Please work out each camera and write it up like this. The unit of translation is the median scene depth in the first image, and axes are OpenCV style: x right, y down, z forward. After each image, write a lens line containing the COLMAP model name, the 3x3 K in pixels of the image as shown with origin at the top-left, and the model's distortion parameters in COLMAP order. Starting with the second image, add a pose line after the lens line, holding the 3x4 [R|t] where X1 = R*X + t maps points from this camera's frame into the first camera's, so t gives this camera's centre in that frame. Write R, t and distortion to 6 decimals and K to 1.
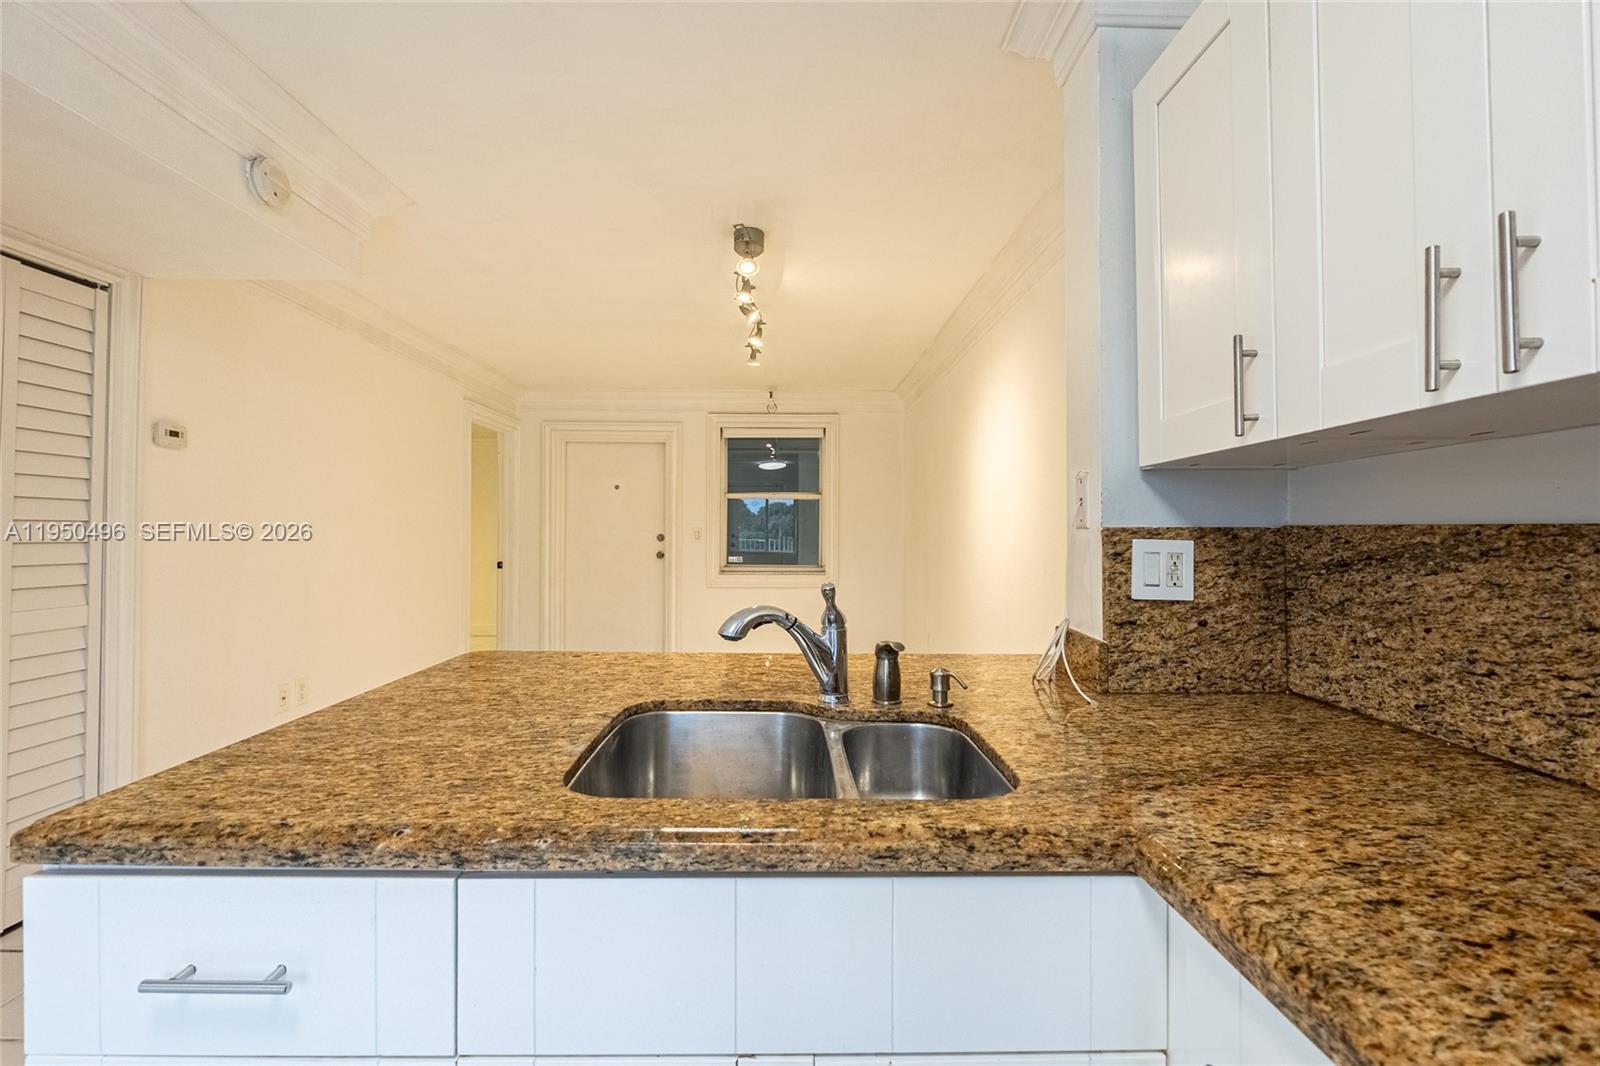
lens RADIAL K [[680.2, 0, 796.9], [0, 680.2, 528.3], [0, 0, 1]] dist [-0.006267, 0.000056]
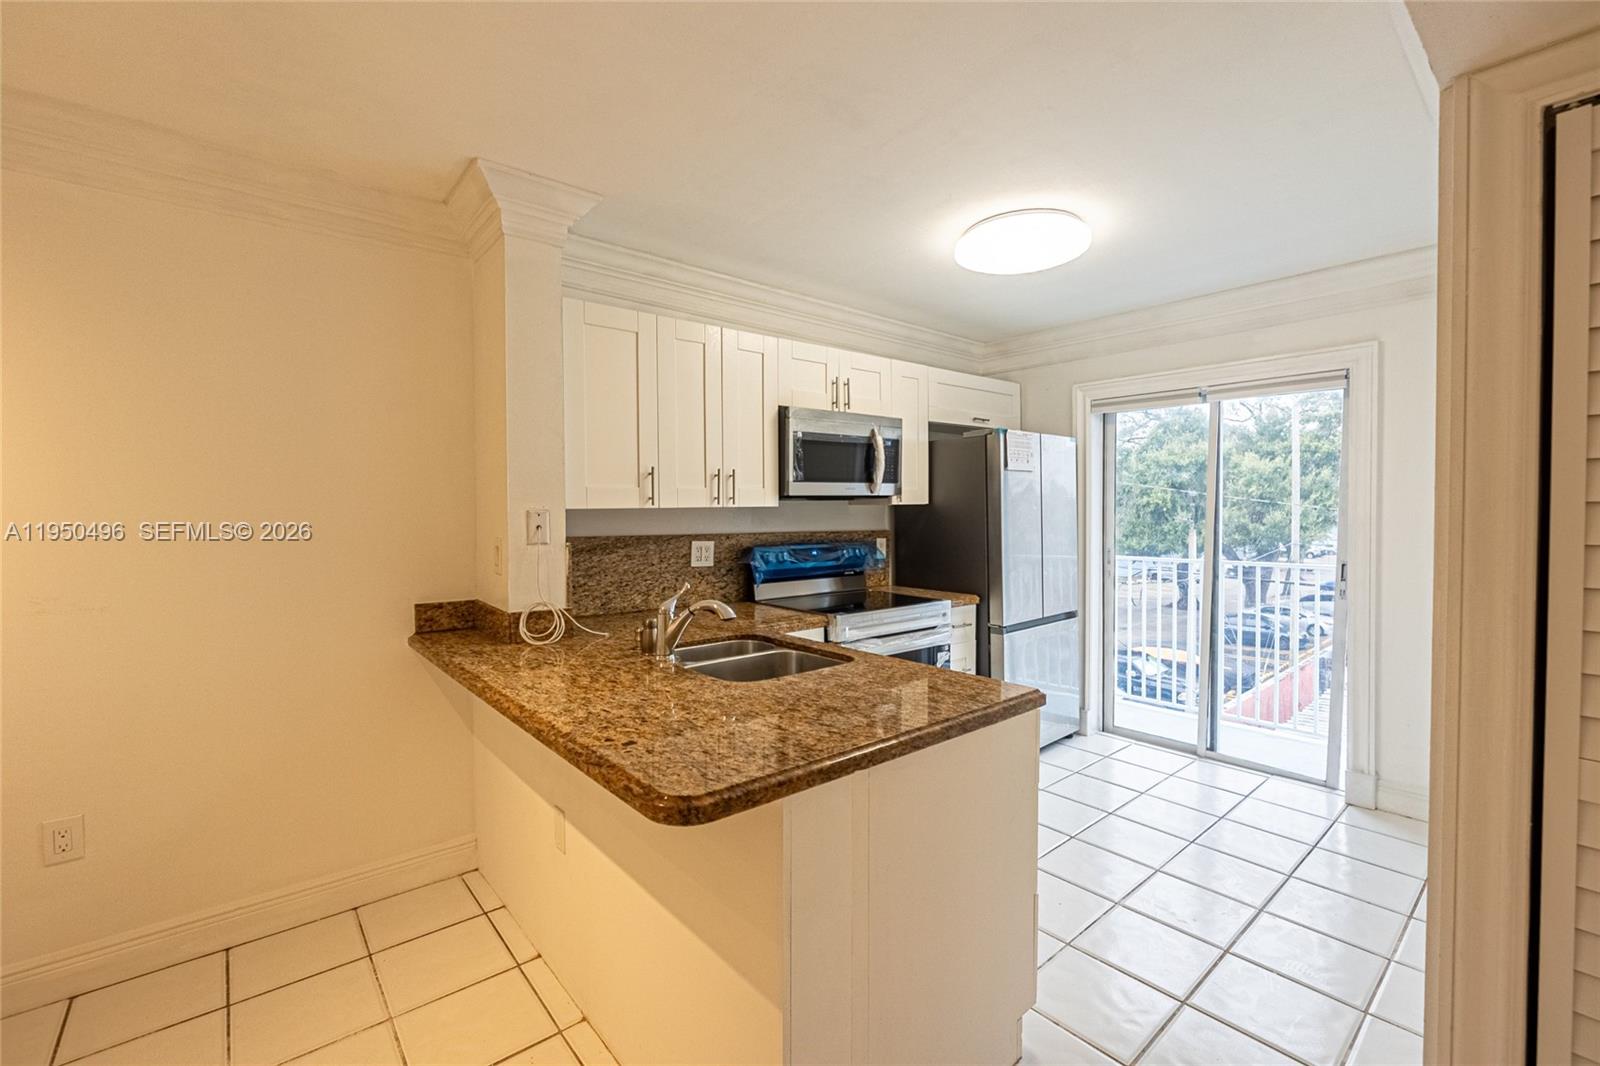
lens RADIAL K [[680.2, 0, 788.4], [0, 680.2, 529.7], [0, 0, 1]] dist [-0.006267, 0.000056]
pose [[-0.632085, -0.028534, 0.774374, -1.815181], [-0.009060, 0.999526, 0.029435, -0.132018], [-0.774846, 0.011590, -0.632044, 2.393779]]
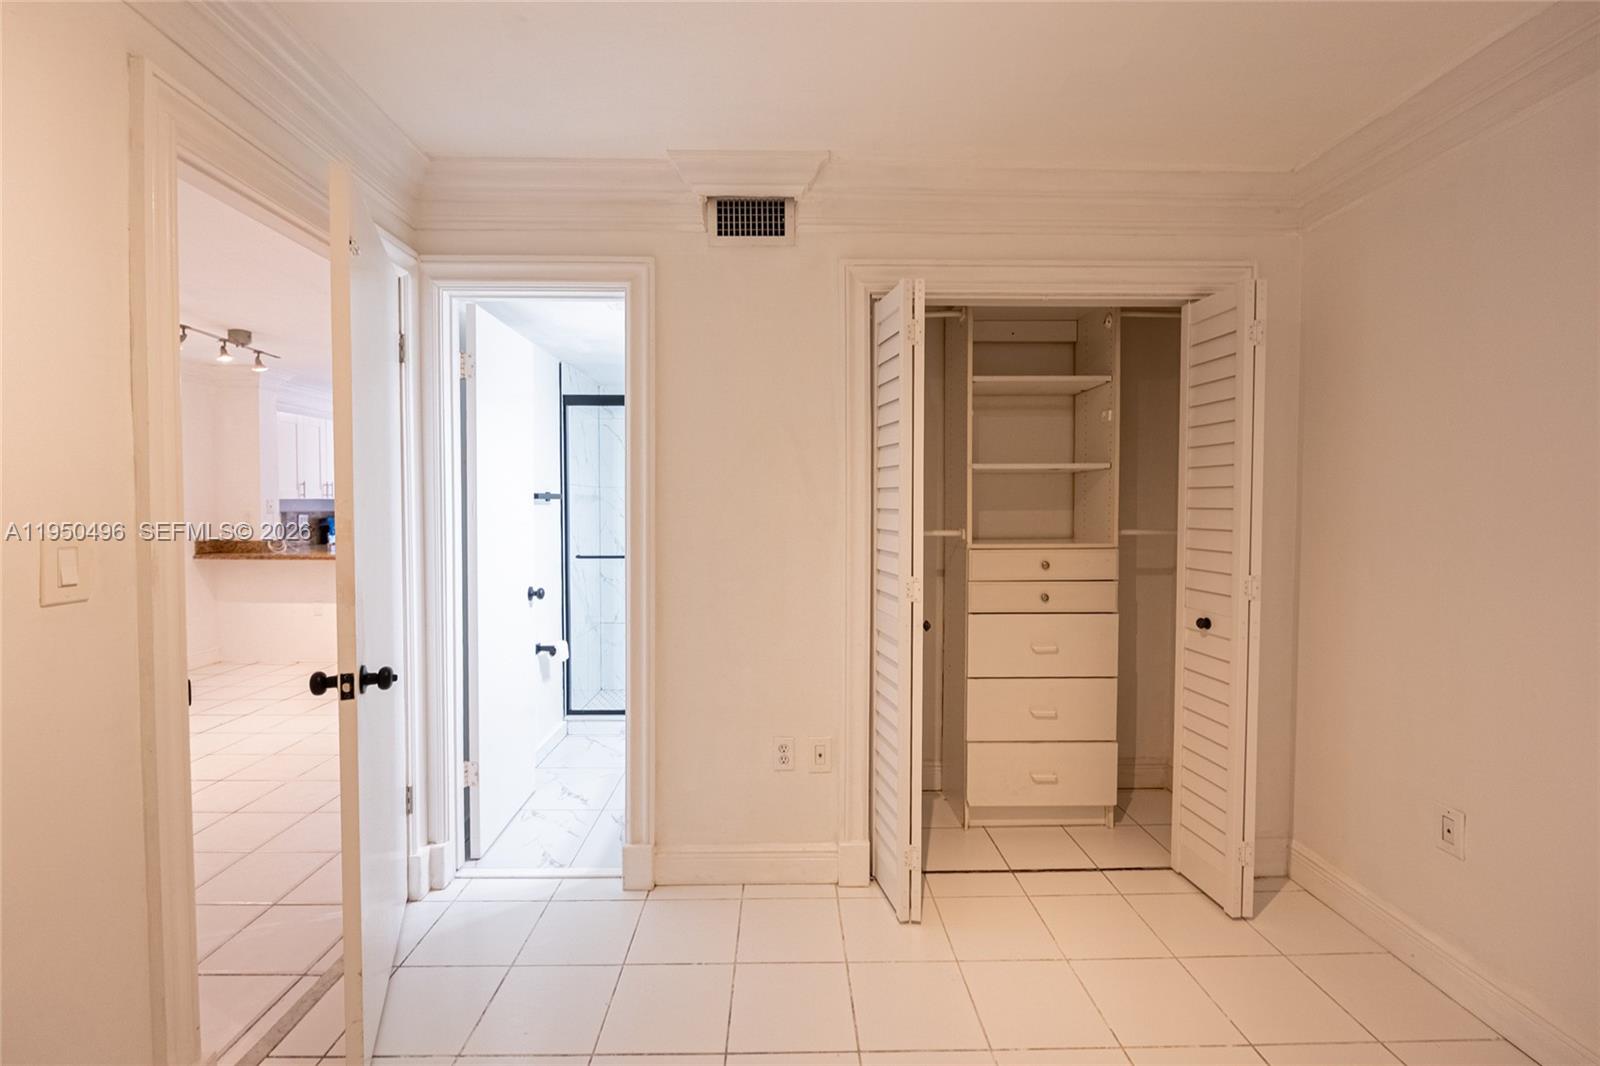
lens RADIAL K [[680.2, 0, 800.2], [0, 680.2, 521.8], [0, 0, 1]] dist [-0.006267, 0.000056]
pose [[-0.999946, -0.004596, -0.009328, -4.060226], [-0.004767, 0.999820, 0.018378, -0.055263], [0.009242, 0.018421, -0.999788, 7.691122]]
